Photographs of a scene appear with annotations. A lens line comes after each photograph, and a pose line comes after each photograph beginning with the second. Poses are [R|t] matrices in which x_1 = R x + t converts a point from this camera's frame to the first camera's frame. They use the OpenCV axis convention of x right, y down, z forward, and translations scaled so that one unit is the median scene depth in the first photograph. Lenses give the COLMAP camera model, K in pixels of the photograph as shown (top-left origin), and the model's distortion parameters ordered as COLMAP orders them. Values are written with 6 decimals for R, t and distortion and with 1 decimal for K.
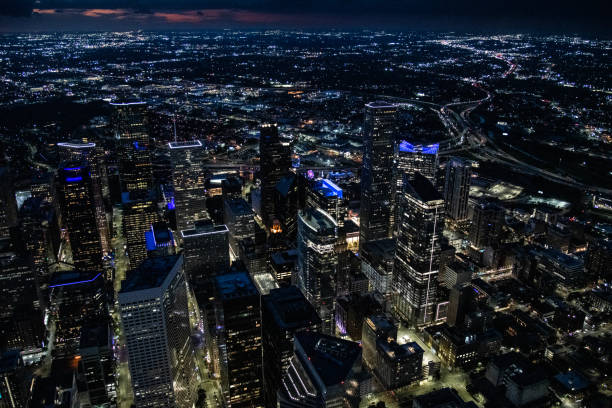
lens RADIAL K [[508.8, 0, 306.0], [0, 508.8, 204.0], [0, 0, 1]] dist [-0.057045, 0.003235]
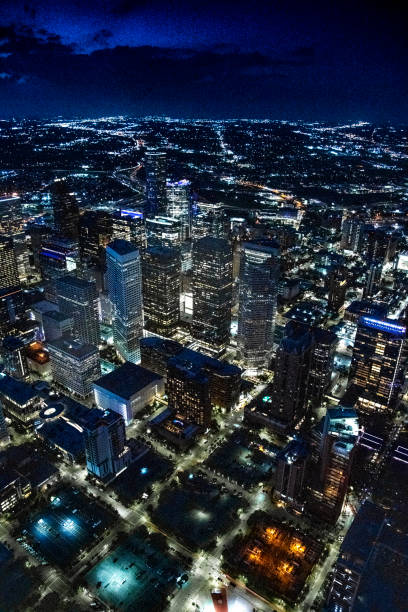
lens RADIAL K [[508.8, 0, 204.0], [0, 508.8, 306.0], [0, 0, 1]] dist [-0.057045, 0.003235]
pose [[0.821997, -0.205759, 0.531022, -0.469864], [0.191606, 0.978010, 0.082359, 0.111898], [-0.536291, 0.034048, 0.843346, -0.250653]]
